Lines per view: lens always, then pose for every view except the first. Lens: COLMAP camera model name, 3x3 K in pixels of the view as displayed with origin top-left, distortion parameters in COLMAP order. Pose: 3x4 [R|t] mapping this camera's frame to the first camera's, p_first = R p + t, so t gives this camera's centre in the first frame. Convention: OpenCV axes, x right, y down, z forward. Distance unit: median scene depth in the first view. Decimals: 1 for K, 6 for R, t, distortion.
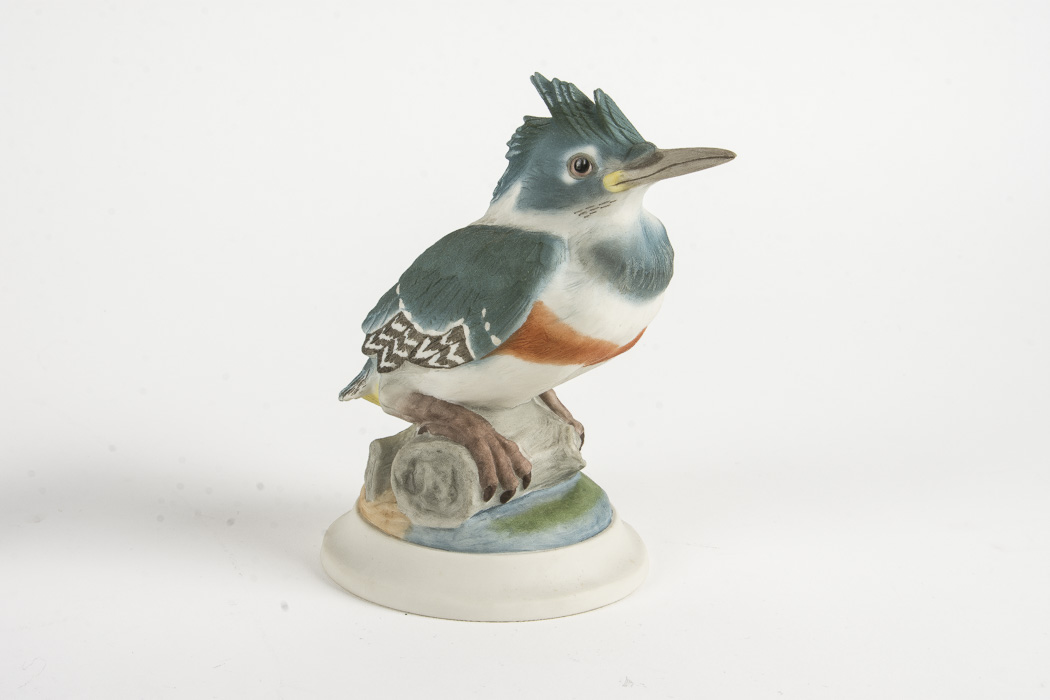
lens RADIAL K [[2247.1, 0, 529.5], [0, 2247.1, 342.9], [0, 0, 1]] dist [0.005204, 0.000000]
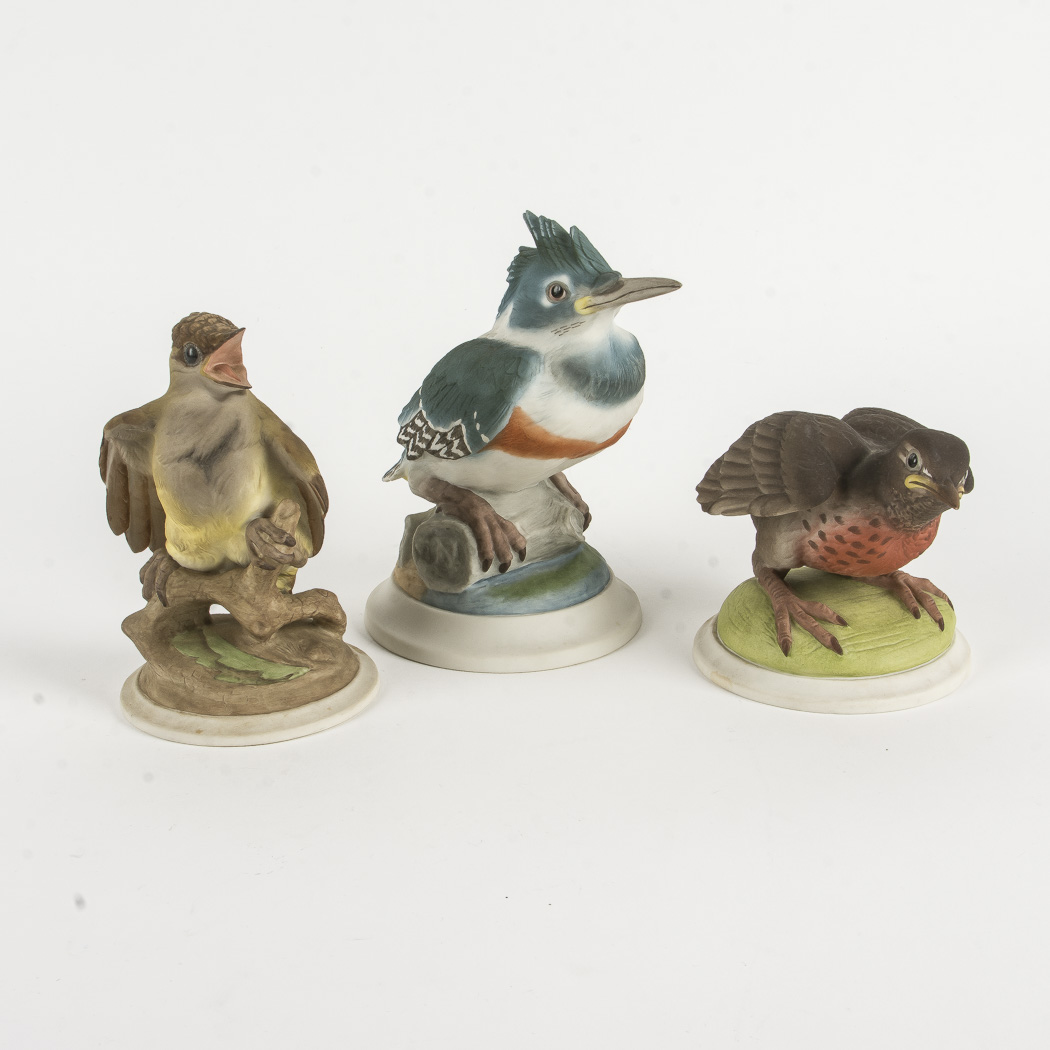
lens RADIAL K [[2227.7, 0, 523.8], [0, 2227.7, 525.6], [0, 0, 1]] dist [-0.285870, 0.000000]
pose [[0.983840, 0.021846, -0.177710, 0.210171], [-0.007396, 0.996640, 0.081573, -0.050139], [0.178895, -0.078940, 0.980696, -0.150677]]
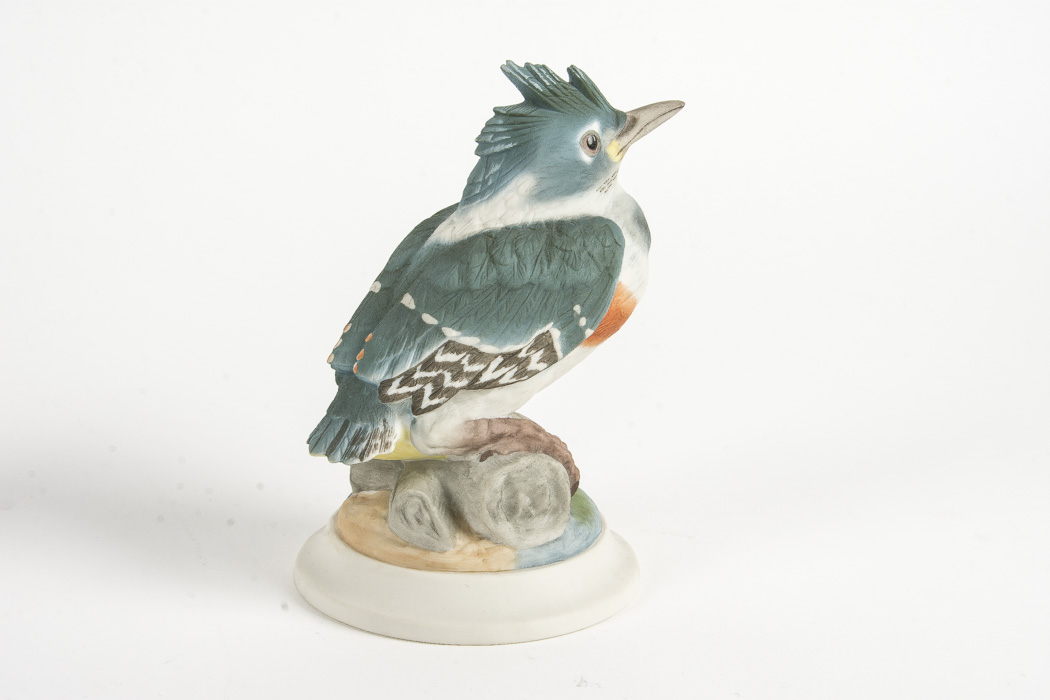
lens RADIAL K [[2247.1, 0, 526.5], [0, 2247.1, 359.3], [0, 0, 1]] dist [0.005204, 0.000000]
pose [[0.479539, -0.272473, 0.834146, -0.829110], [0.218355, 0.957724, 0.187310, -0.175661], [-0.849919, 0.092318, 0.518762, 0.502715]]
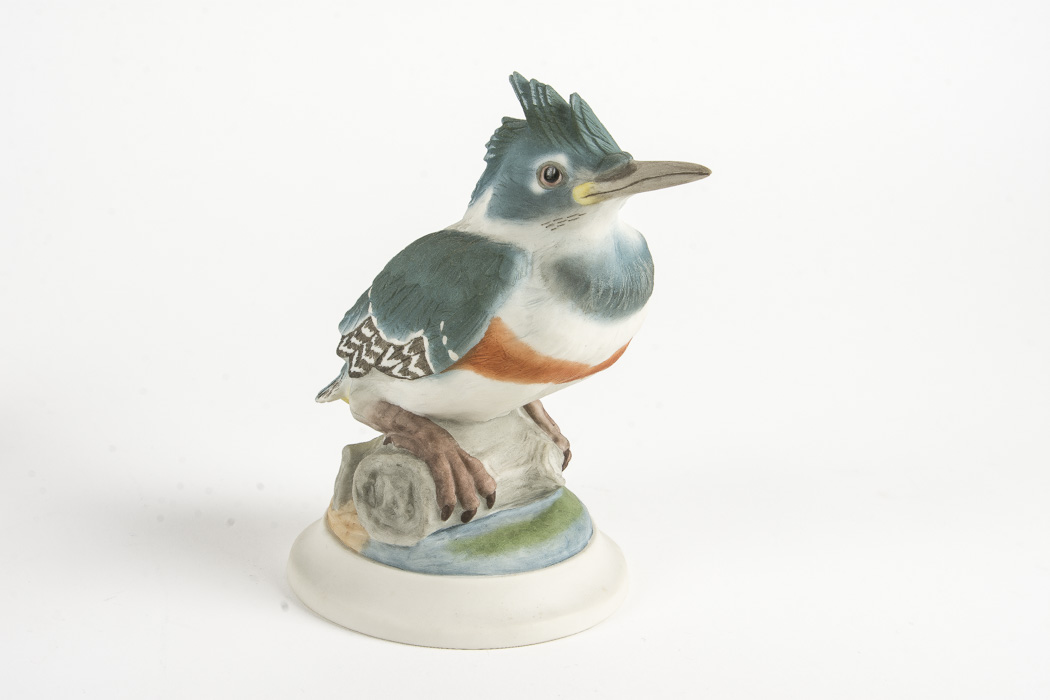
lens RADIAL K [[2247.1, 0, 525.8], [0, 2247.1, 350.6], [0, 0, 1]] dist [0.005204, 0.000000]
pose [[0.991212, 0.051358, -0.121903, 0.127844], [-0.046239, 0.997941, 0.044459, -0.045607], [0.123935, -0.038432, 0.991546, 0.061257]]
